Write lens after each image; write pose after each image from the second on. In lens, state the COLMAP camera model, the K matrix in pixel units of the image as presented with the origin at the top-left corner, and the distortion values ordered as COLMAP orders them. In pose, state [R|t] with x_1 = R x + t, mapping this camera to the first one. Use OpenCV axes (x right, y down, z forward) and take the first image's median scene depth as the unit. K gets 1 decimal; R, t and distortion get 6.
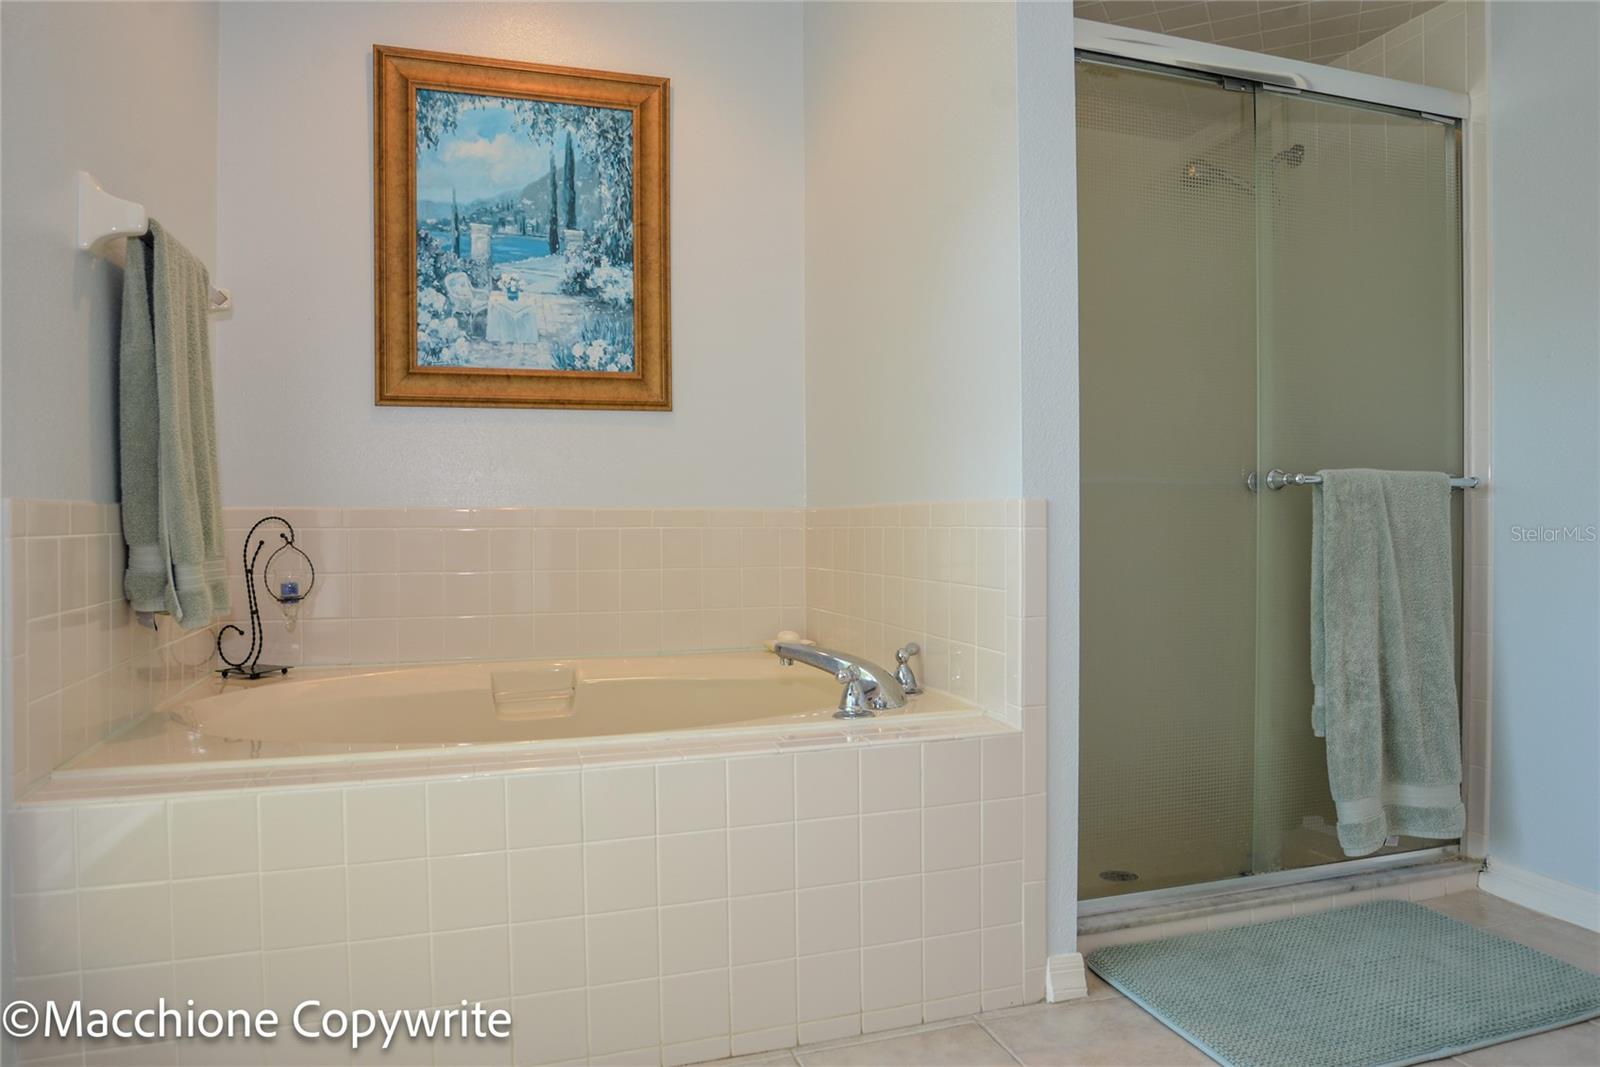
lens RADIAL K [[997.3, 0, 802.0], [0, 997.3, 533.1], [0, 0, 1]] dist [-0.044339, -0.002829]
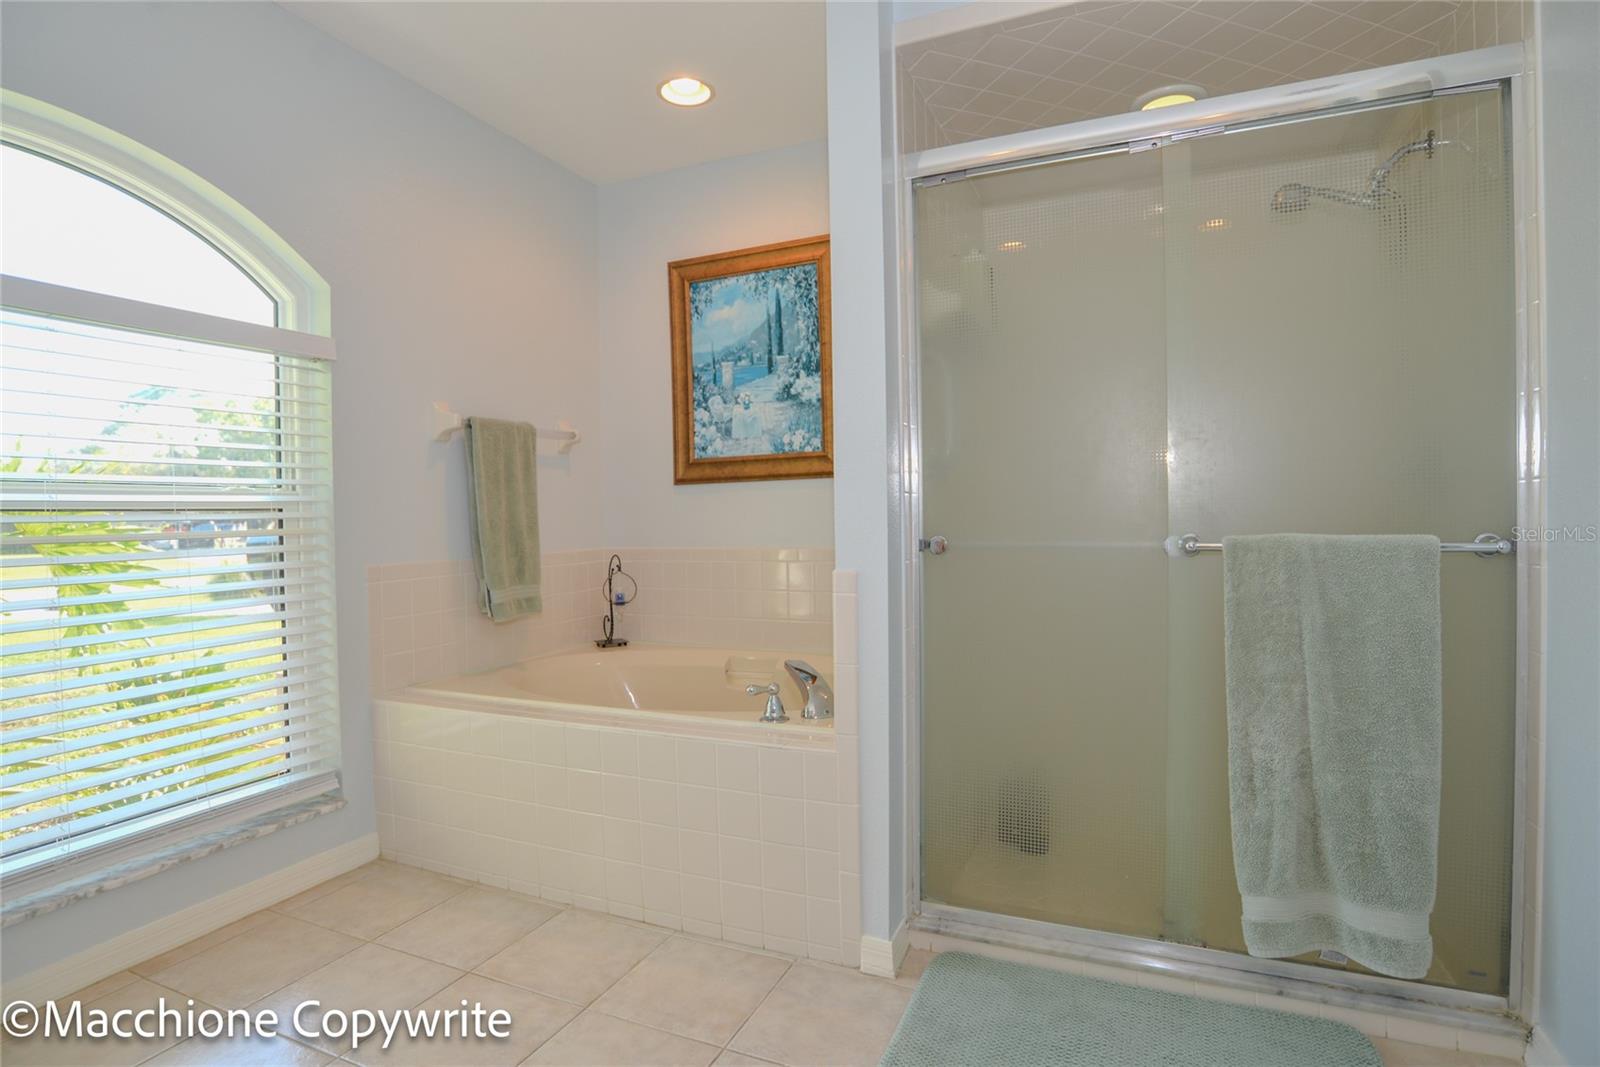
lens RADIAL K [[819.9, 0, 794.2], [0, 819.9, 530.7], [0, 0, 1]] dist [-0.057034, 0.008811]
pose [[0.745951, 0.002311, -0.665997, 0.587746], [0.006142, 0.999928, 0.010349, -0.064667], [0.665972, -0.011810, 0.745883, 0.123701]]
